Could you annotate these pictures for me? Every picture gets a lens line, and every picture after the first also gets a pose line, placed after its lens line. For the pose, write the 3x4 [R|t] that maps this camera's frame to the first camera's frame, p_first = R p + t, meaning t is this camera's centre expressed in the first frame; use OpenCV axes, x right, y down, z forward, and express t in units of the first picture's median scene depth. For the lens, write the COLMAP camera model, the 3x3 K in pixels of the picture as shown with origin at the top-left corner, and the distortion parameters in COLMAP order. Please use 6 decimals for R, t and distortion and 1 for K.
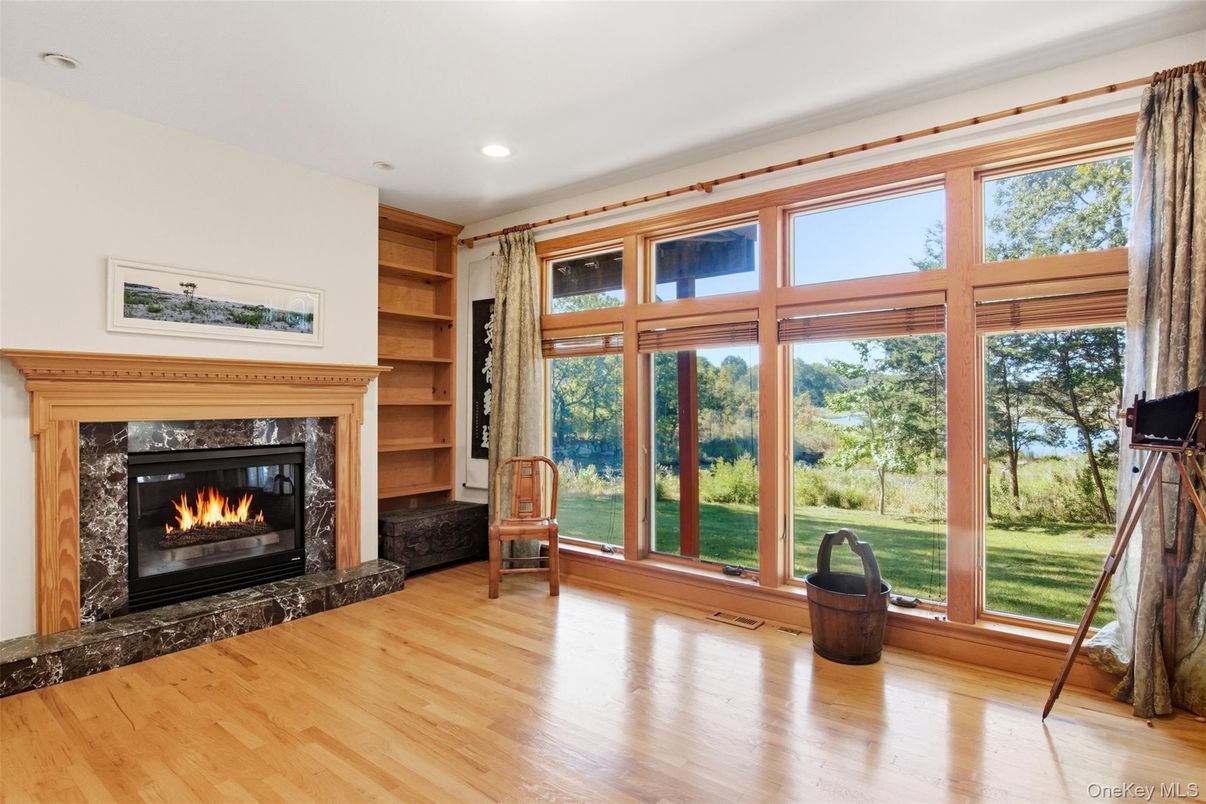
lens RADIAL K [[624.0, 0, 605.6], [0, 624.0, 400.8], [0, 0, 1]] dist [-0.011525, -0.006489]
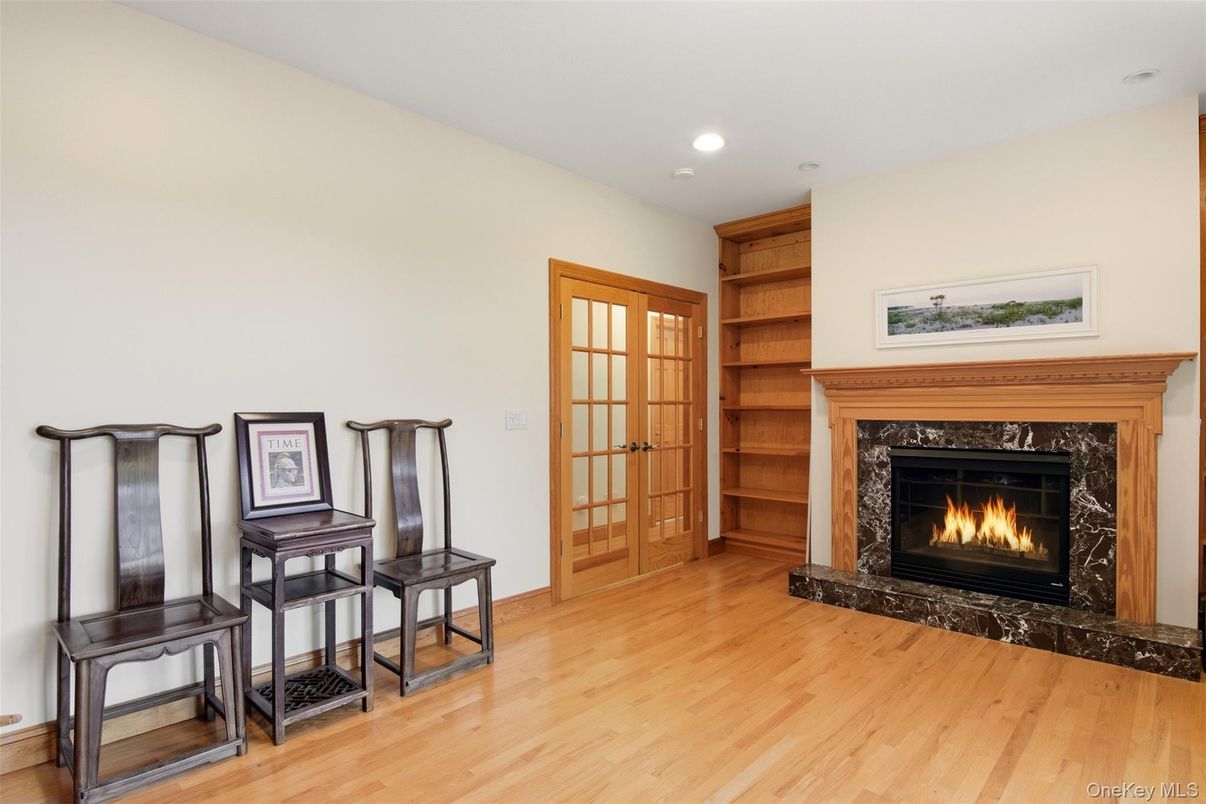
lens RADIAL K [[624.0, 0, 605.9], [0, 624.0, 410.2], [0, 0, 1]] dist [-0.011525, -0.006489]
pose [[-0.088615, 0.007842, -0.996035, 0.464438], [0.003888, 0.999964, 0.007527, 0.001815], [0.996058, -0.003205, -0.088642, 0.501777]]
